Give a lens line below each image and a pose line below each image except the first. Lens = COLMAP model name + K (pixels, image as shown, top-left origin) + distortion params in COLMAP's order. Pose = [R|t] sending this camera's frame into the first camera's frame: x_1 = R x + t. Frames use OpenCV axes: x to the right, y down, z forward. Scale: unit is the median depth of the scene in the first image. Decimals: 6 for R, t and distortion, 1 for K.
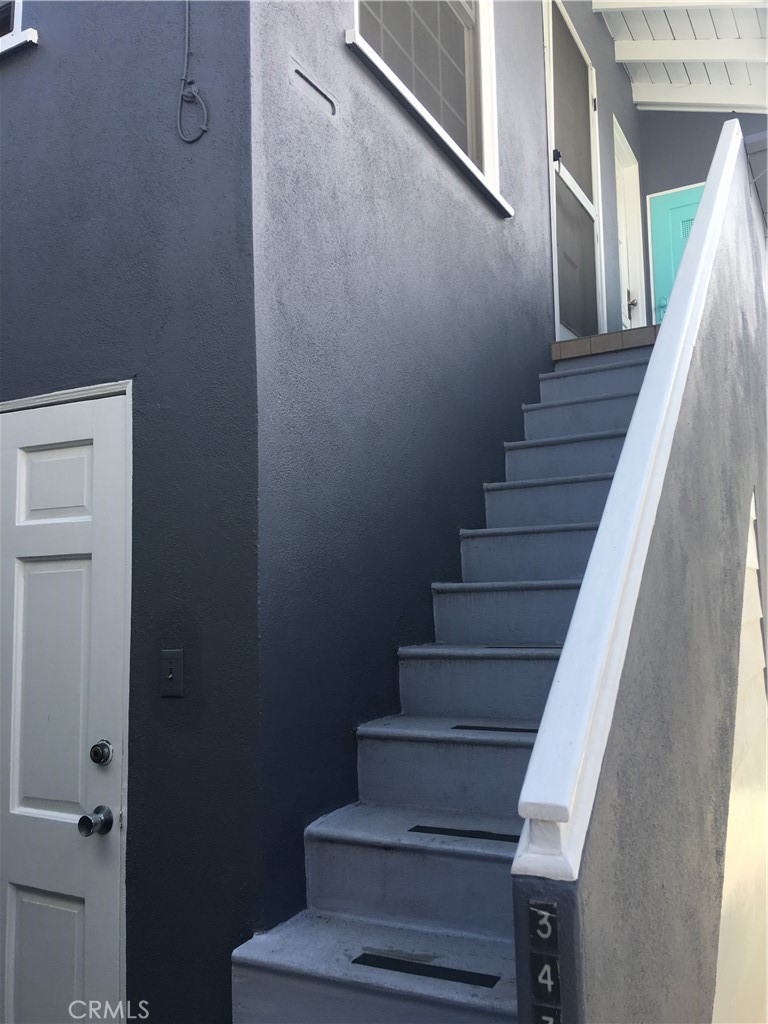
lens RADIAL K [[859.8, 0, 375.7], [0, 859.8, 513.6], [0, 0, 1]] dist [0.055749, -0.109926]
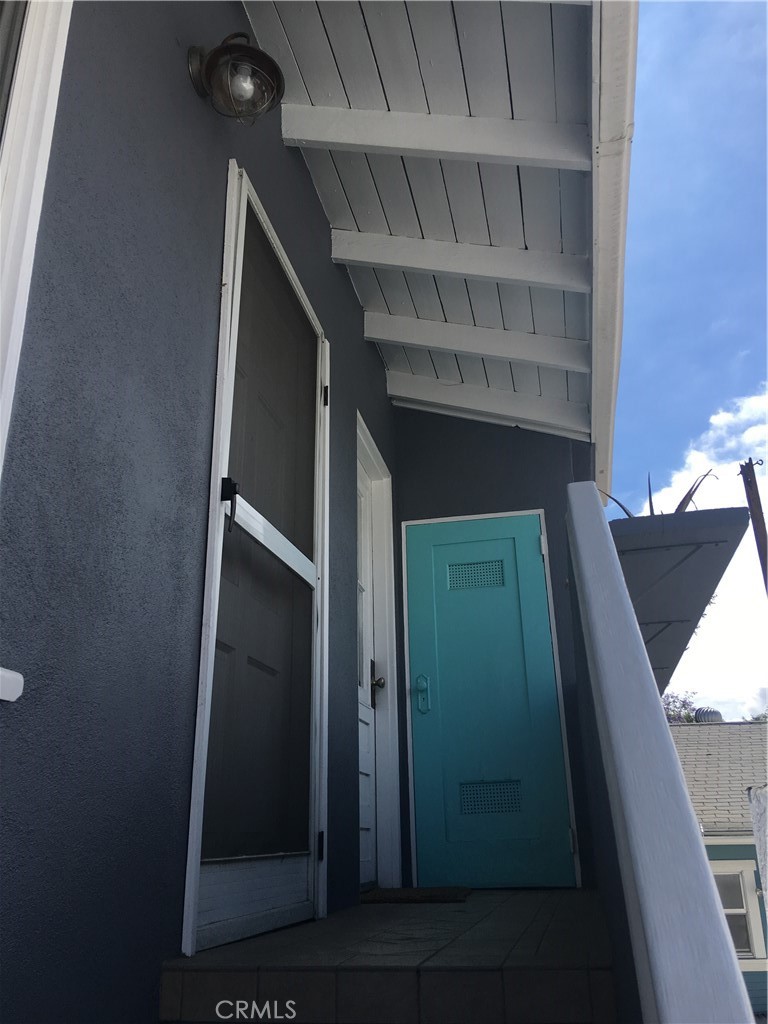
lens RADIAL K [[859.8, 0, 386.0], [0, 859.8, 512.5], [0, 0, 1]] dist [0.055749, -0.109926]
pose [[0.955810, 0.105053, 0.274575, 0.119623], [-0.027234, 0.961599, -0.273104, -0.201469], [-0.292722, 0.253558, 0.921967, 0.395934]]
